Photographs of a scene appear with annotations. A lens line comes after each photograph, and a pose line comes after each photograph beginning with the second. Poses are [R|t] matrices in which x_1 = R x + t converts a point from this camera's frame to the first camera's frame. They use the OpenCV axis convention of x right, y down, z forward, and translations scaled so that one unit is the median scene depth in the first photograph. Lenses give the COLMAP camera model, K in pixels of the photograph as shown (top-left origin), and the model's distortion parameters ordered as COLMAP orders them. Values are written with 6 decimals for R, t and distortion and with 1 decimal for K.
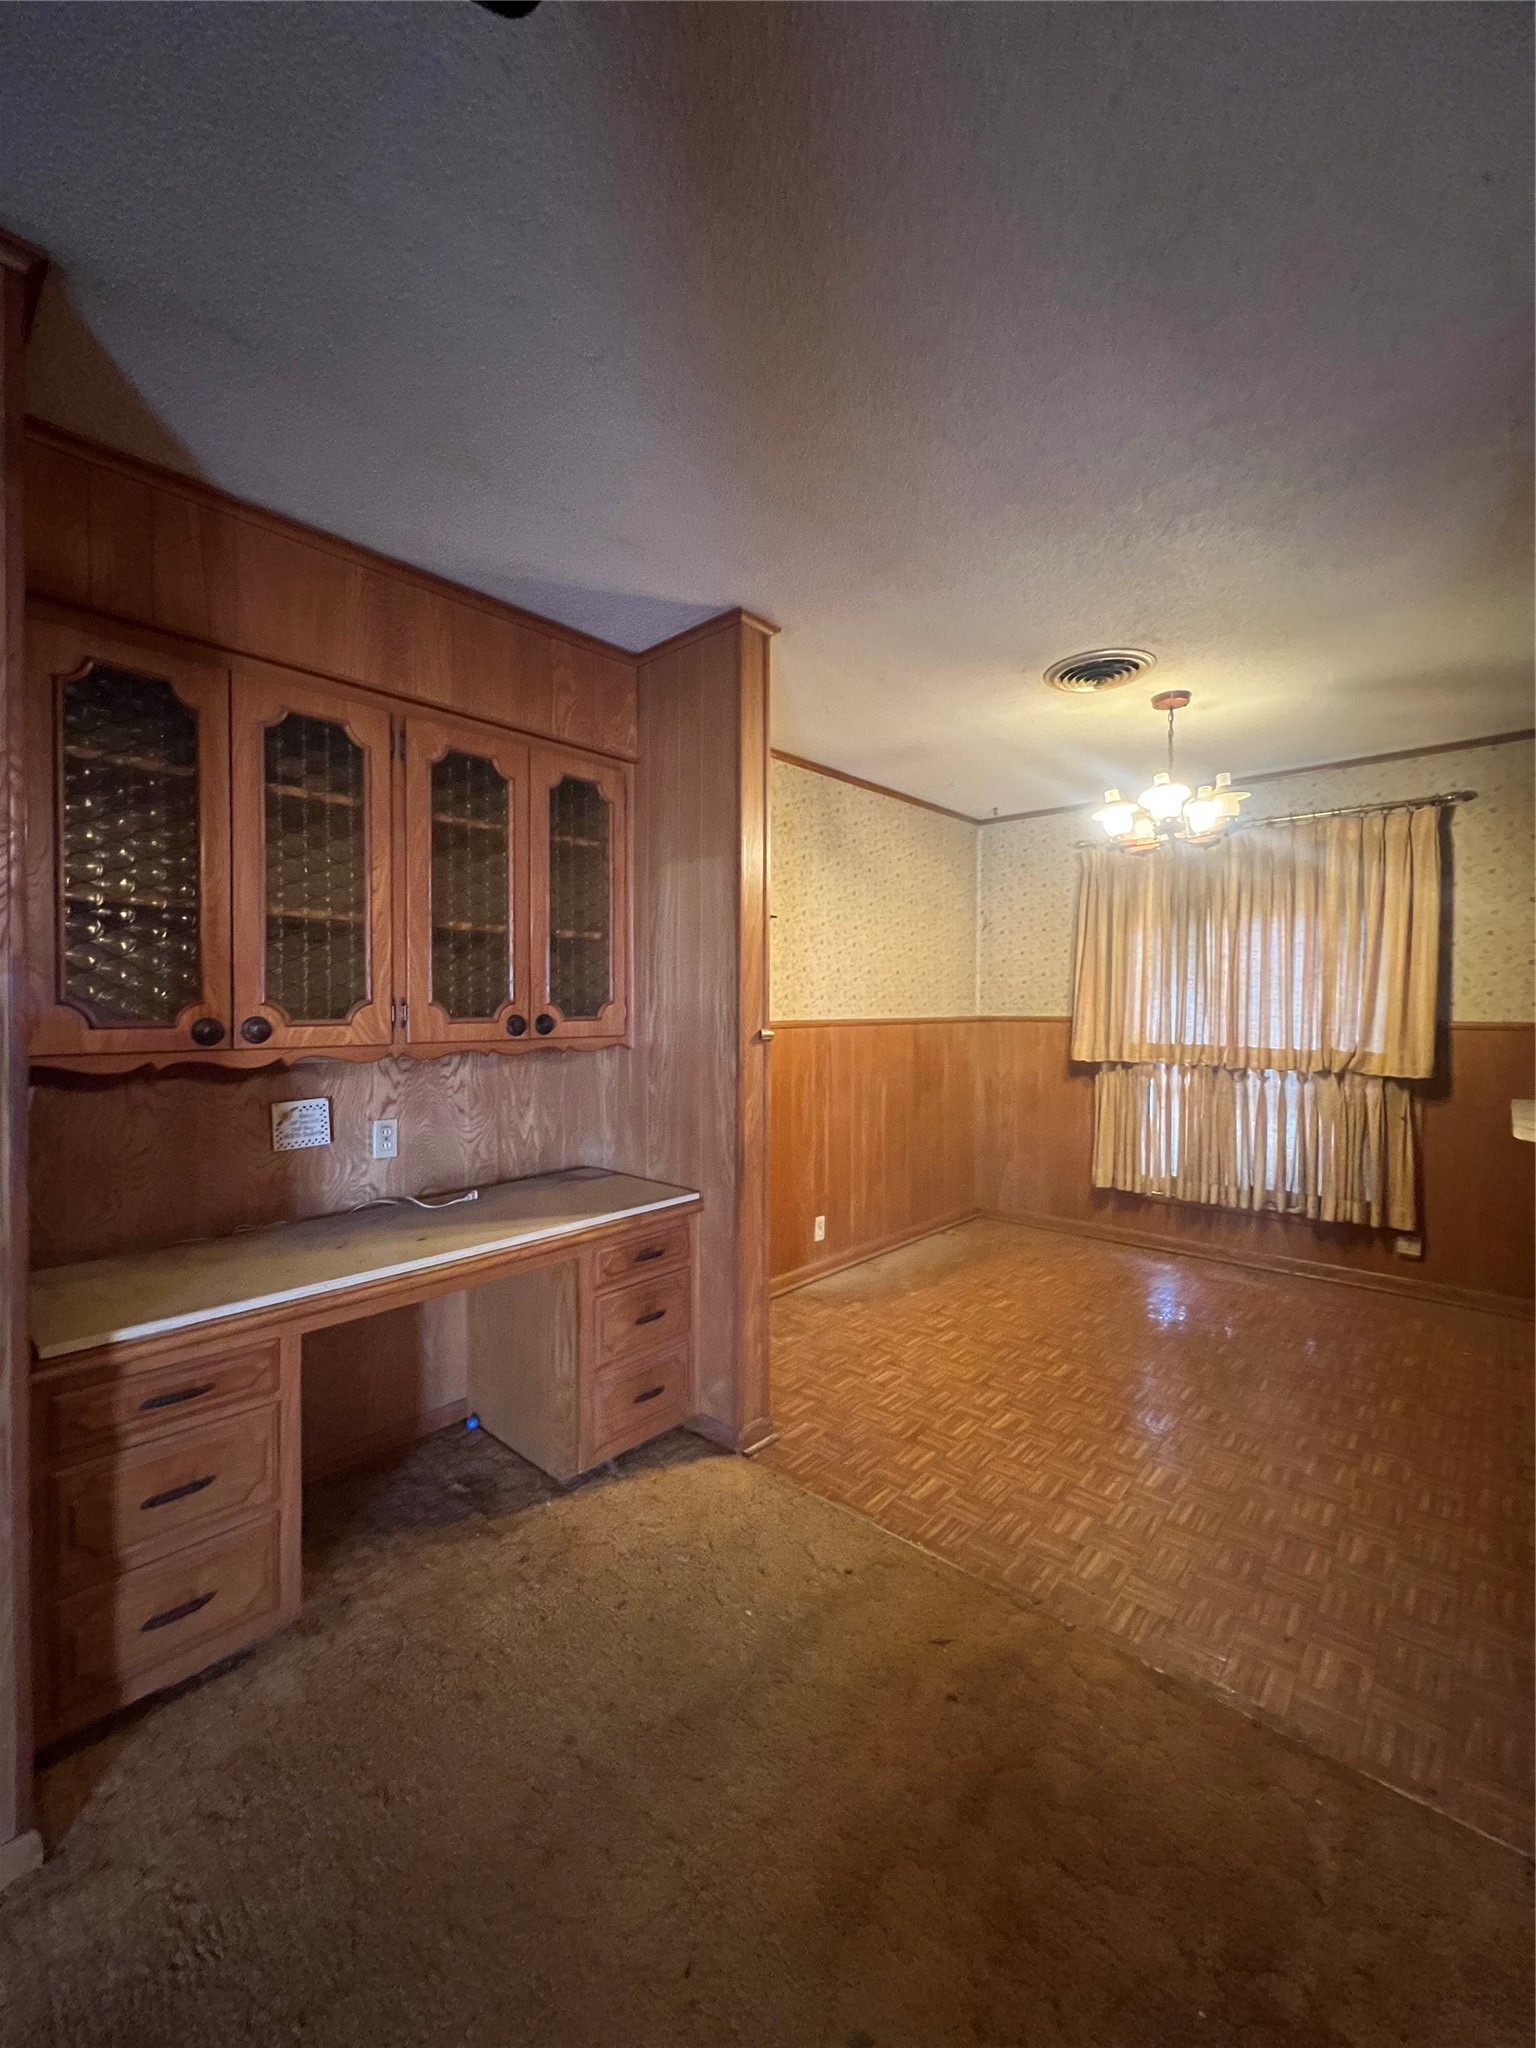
lens RADIAL K [[819.1, 0, 774.9], [0, 819.1, 1016.9], [0, 0, 1]] dist [-0.002147, 0.000194]
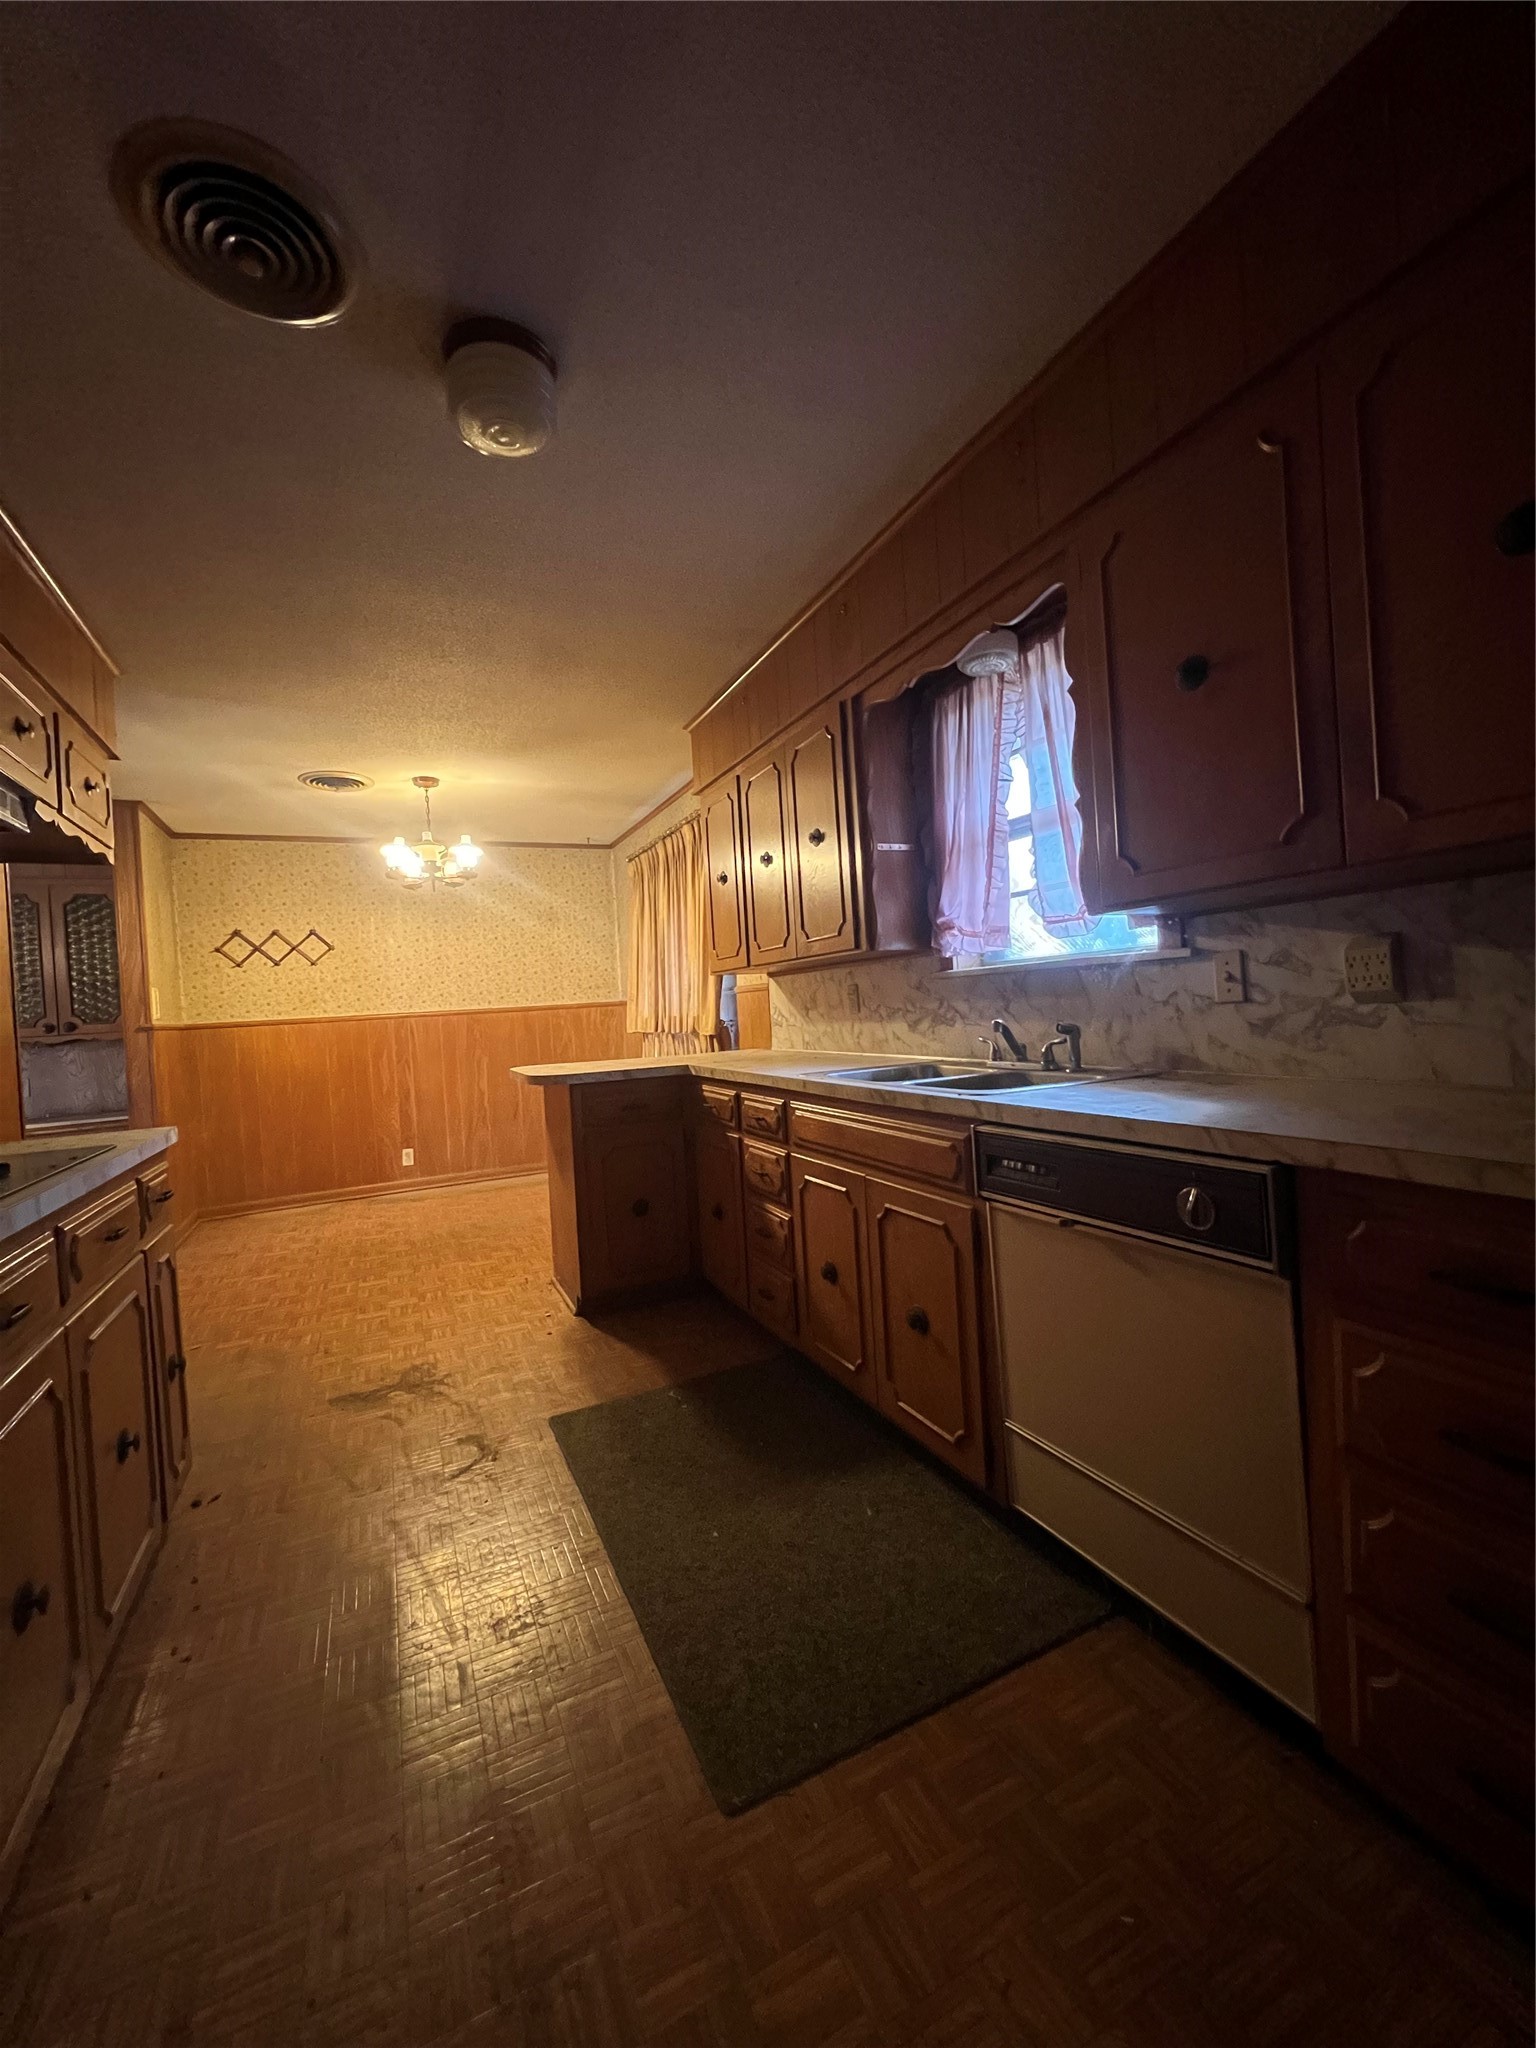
lens RADIAL K [[813.0, 0, 775.4], [0, 813.0, 1009.9], [0, 0, 1]] dist [-0.002779, -0.000157]
pose [[0.926081, -0.056046, -0.373139, 1.198201], [0.055839, 0.998375, -0.011372, 0.051057], [0.373170, -0.010304, 0.927706, -0.084555]]
